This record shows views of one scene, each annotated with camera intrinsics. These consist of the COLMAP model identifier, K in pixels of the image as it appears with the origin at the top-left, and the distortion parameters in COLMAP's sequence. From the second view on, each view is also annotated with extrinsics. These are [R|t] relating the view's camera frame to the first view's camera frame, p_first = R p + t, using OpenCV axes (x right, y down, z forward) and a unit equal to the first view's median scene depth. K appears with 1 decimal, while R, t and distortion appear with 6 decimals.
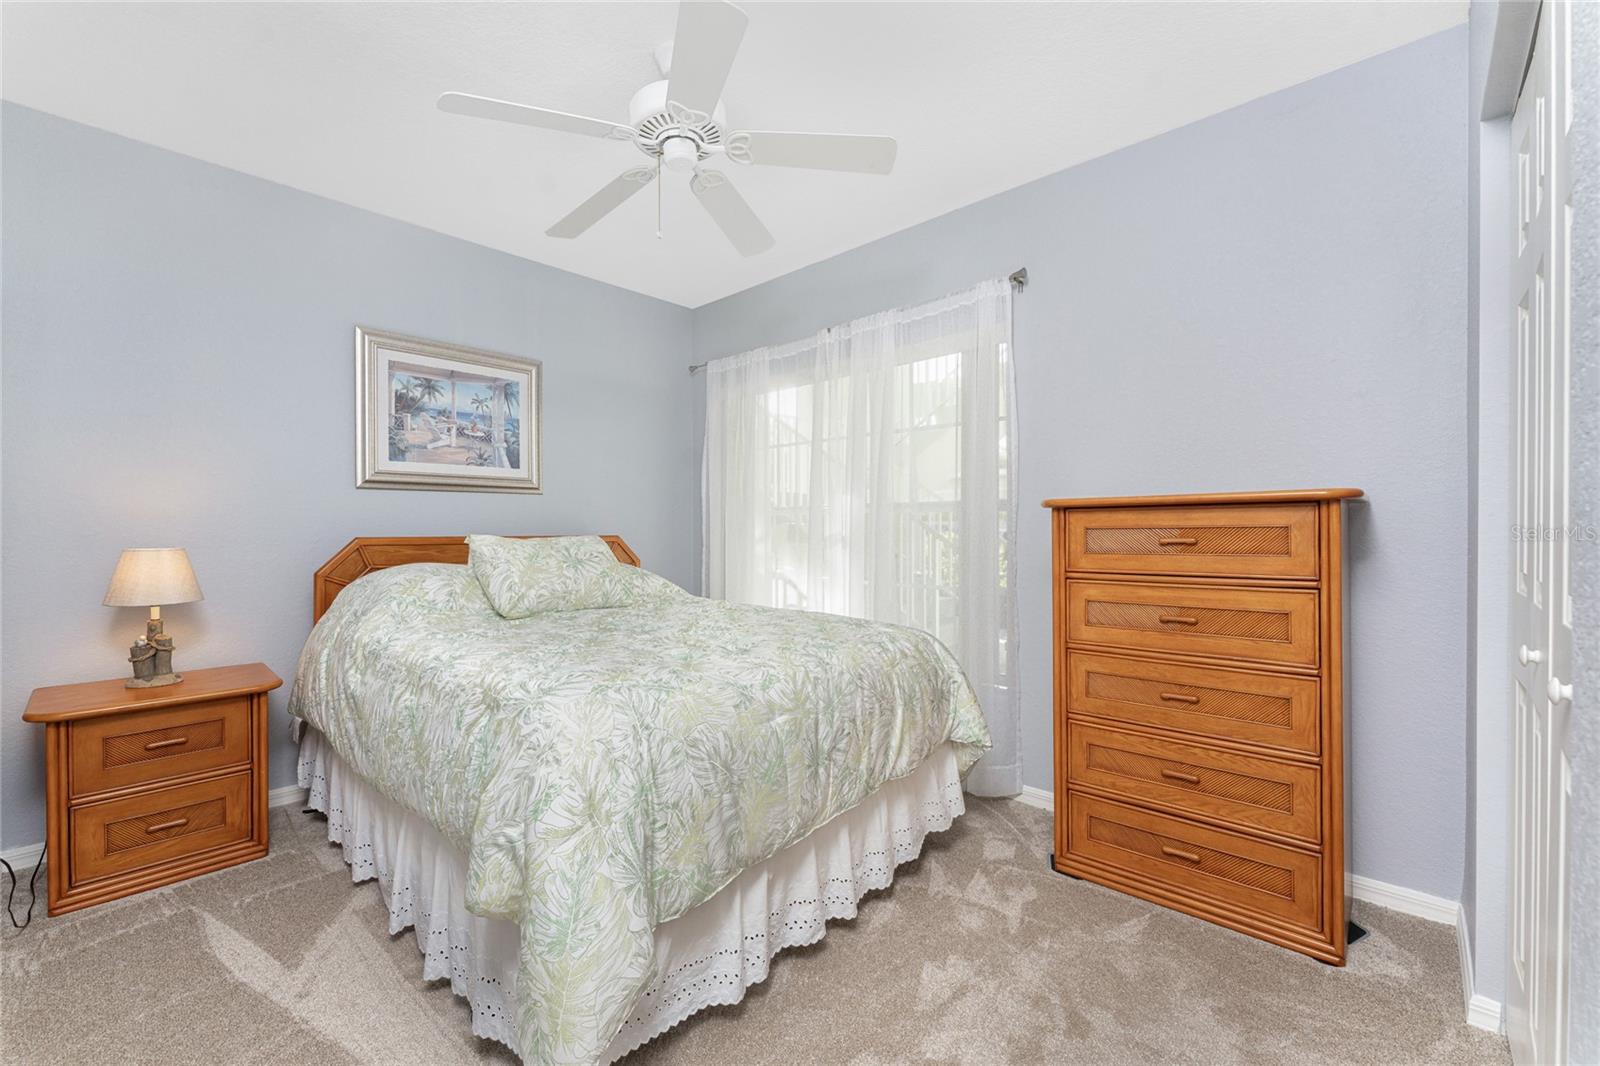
lens RADIAL K [[663.2, 0, 803.0], [0, 663.2, 553.0], [0, 0, 1]] dist [-0.000790, -0.000122]
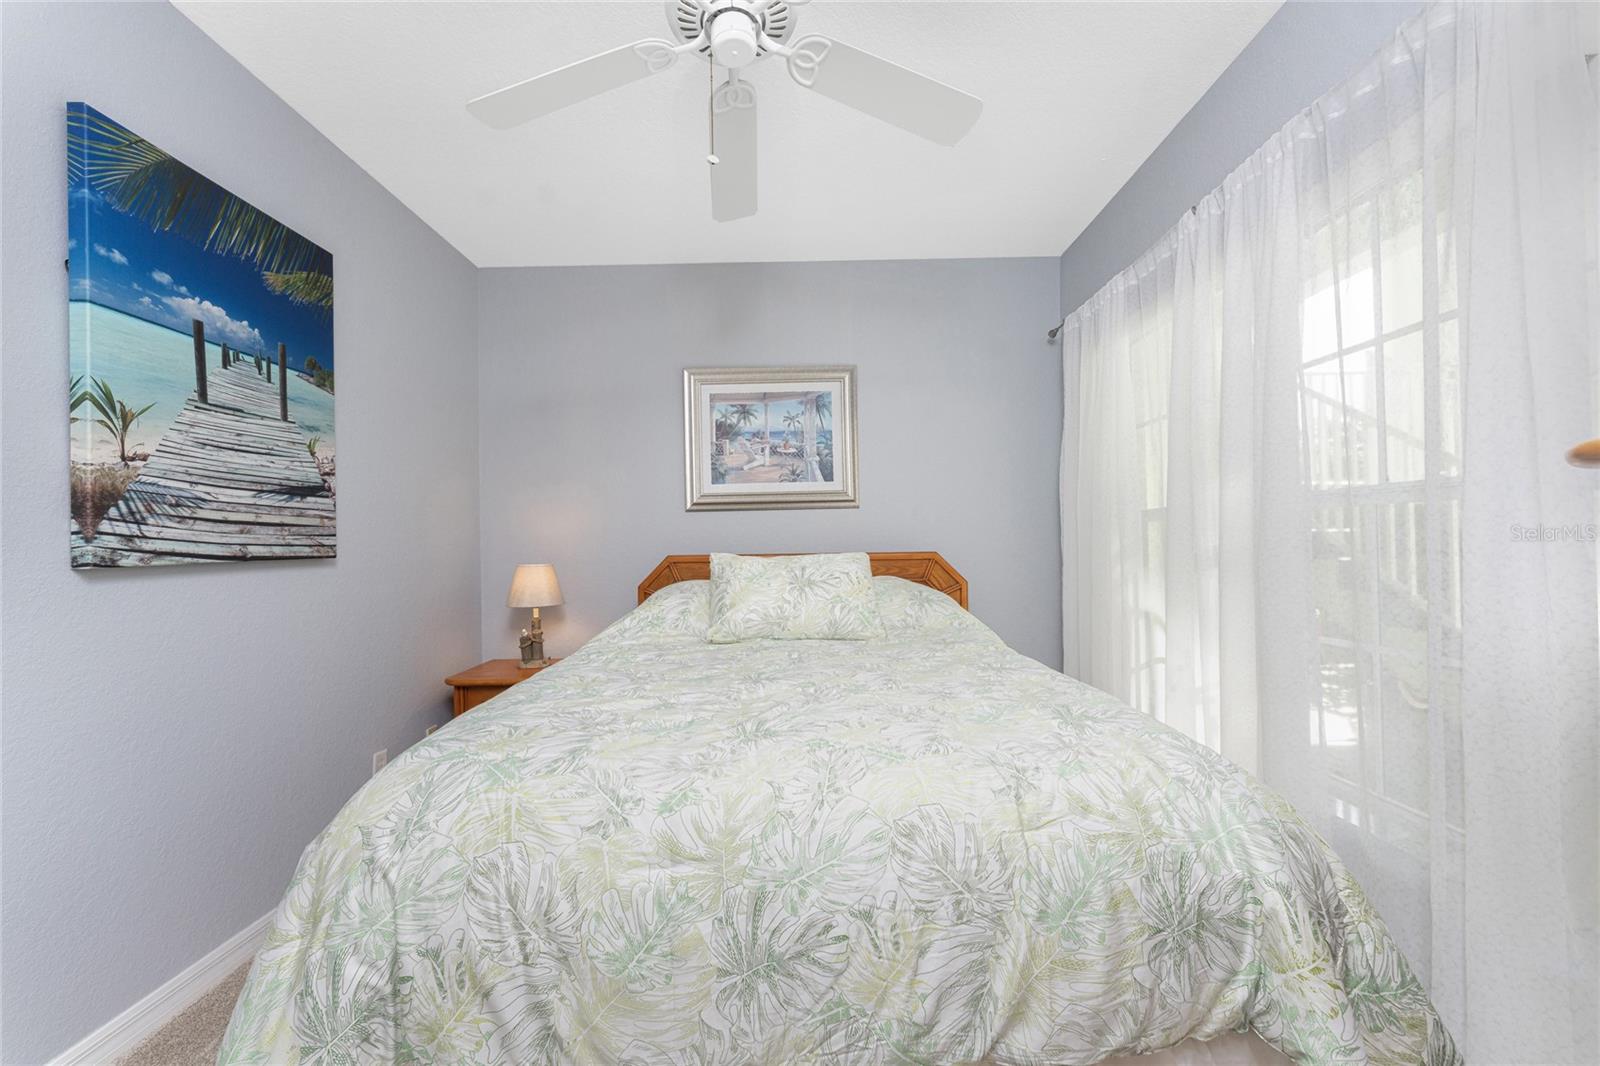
lens RADIAL K [[653.7, 0, 800.0], [0, 653.7, 533.0], [0, 0, 1]] dist [-0.001242, -0.000146]
pose [[0.663284, -0.022219, -0.748038, 0.280208], [-0.008449, 0.999273, -0.037173, -0.019517], [0.748320, 0.030976, 0.662614, 0.390646]]
